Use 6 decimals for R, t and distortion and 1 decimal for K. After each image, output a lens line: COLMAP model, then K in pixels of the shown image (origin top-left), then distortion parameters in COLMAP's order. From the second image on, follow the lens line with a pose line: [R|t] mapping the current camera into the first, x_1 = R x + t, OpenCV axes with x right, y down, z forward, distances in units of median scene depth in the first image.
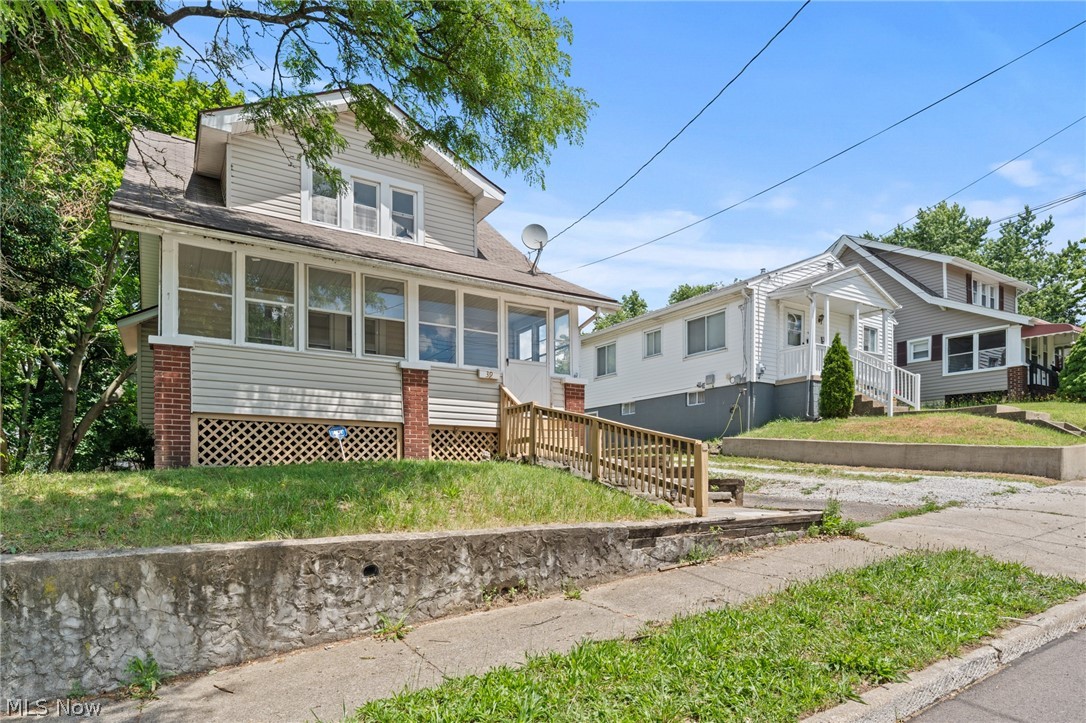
lens RADIAL K [[615.8, 0, 543.0], [0, 615.8, 475.7], [0, 0, 1]] dist [0.001710, 0.000275]
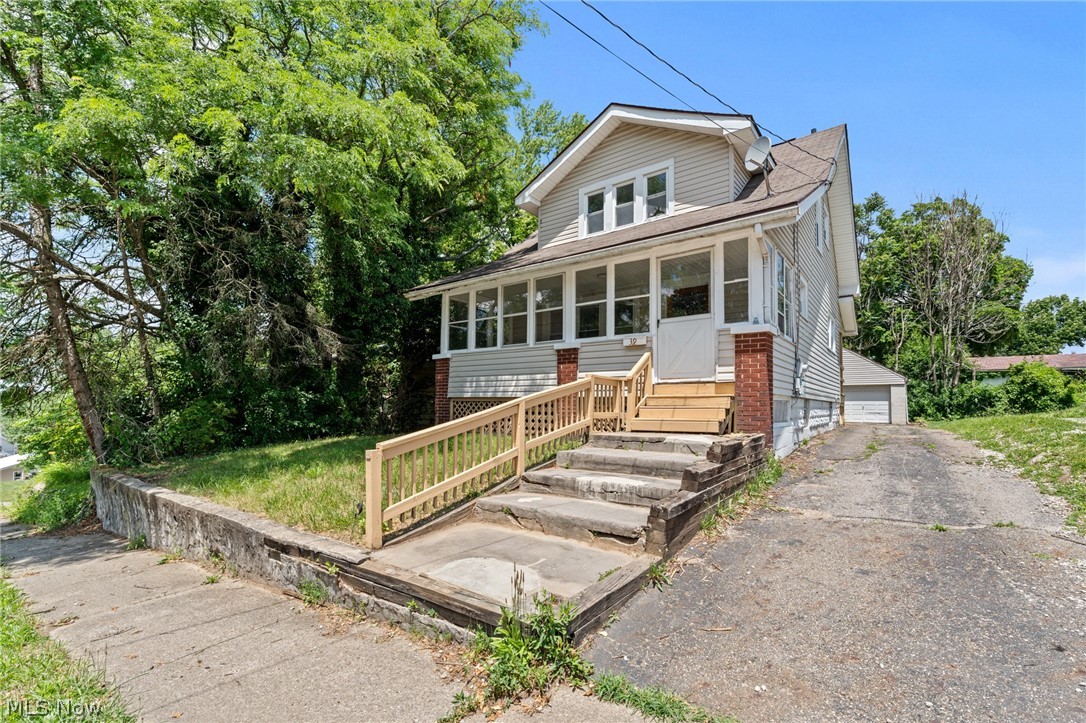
lens RADIAL K [[476.0, 0, 542.9], [0, 476.0, 388.0], [0, 0, 1]] dist [0.000787, -0.000009]
pose [[0.363662, -0.031581, -0.930996, 0.658242], [-0.002880, 0.999382, -0.035026, -0.080400], [0.931527, 0.015418, 0.363346, 0.732781]]
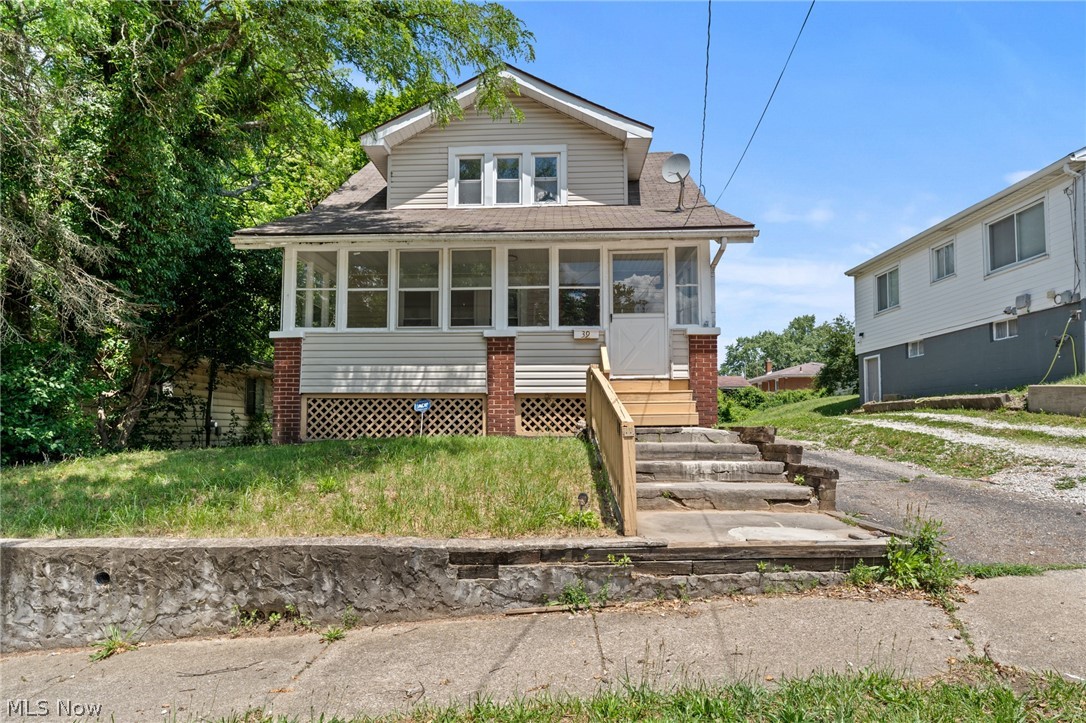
lens RADIAL K [[596.0, 0, 542.4], [0, 596.0, 394.5], [0, 0, 1]] dist [0.002024, 0.000338]
pose [[0.834040, -0.030034, -0.550886, 0.405935], [0.003355, 0.998775, -0.049374, -0.041515], [0.551694, 0.039332, 0.833119, 0.298500]]
